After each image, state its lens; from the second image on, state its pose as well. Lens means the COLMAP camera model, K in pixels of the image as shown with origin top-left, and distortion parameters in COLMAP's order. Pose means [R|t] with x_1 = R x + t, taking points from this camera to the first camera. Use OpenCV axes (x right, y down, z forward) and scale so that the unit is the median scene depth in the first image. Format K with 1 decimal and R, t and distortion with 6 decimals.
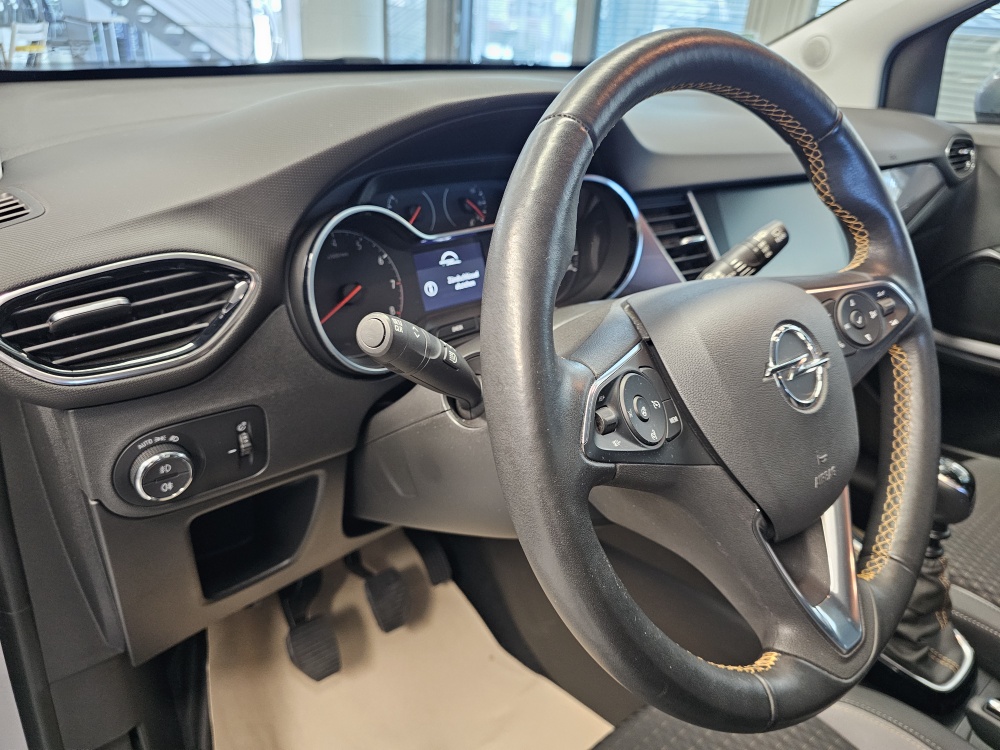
lens RADIAL K [[683.8, 0, 495.7], [0, 683.8, 386.8], [0, 0, 1]] dist [0.039113, -0.049848]
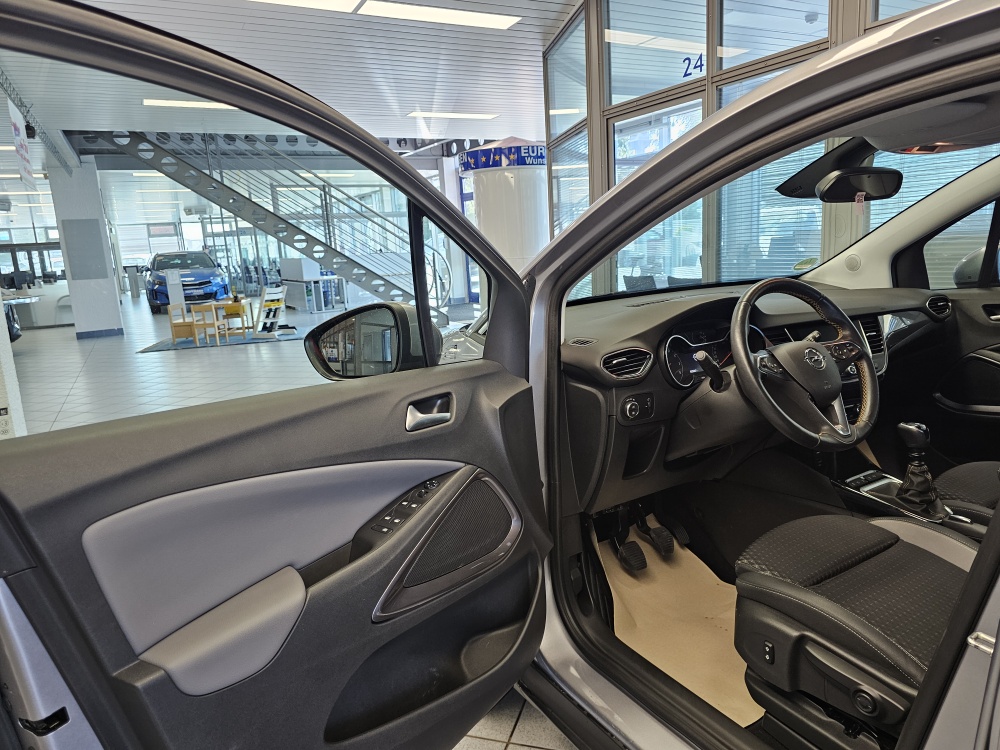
lens RADIAL K [[683.8, 0, 497.3], [0, 683.8, 375.7], [0, 0, 1]] dist [0.039113, -0.049848]
pose [[0.982113, -0.078917, -0.170960, -0.451959], [0.024028, 0.953038, -0.301896, 0.831737], [0.186756, 0.292388, 0.937887, -2.031129]]
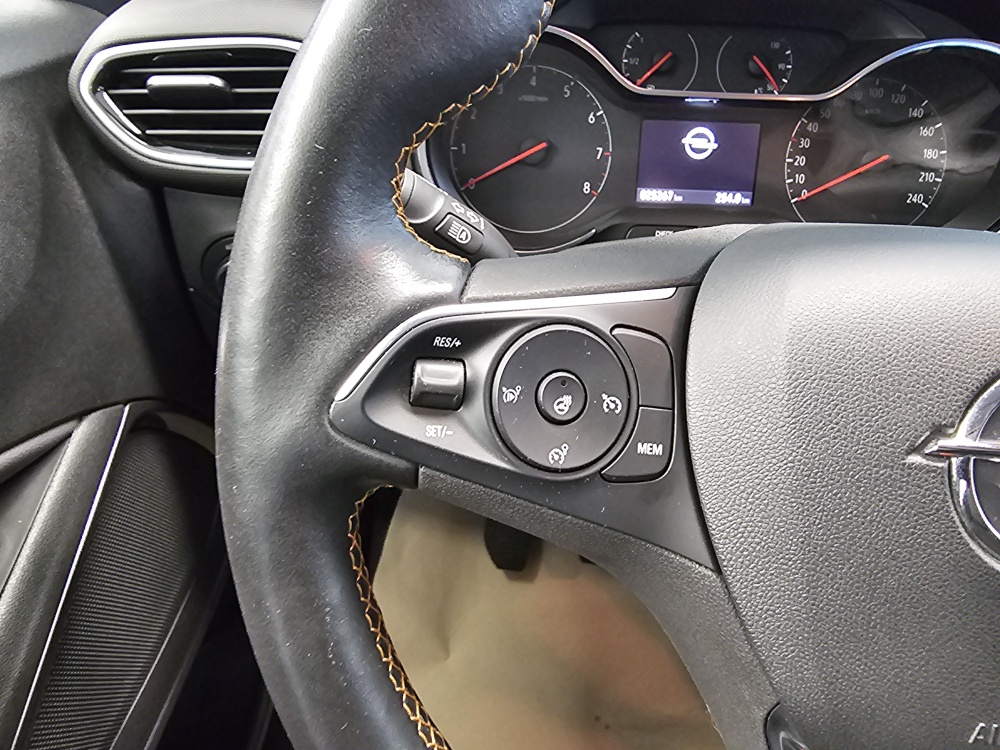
lens RADIAL K [[686.3, 0, 483.7], [0, 686.3, 372.9], [0, 0, 1]] dist [-0.003747, 0.001143]
pose [[0.753175, 0.368229, -0.545100, 0.277508], [-0.306657, 0.929640, 0.204282, -0.044928], [0.581970, 0.013299, 0.813102, 0.349818]]
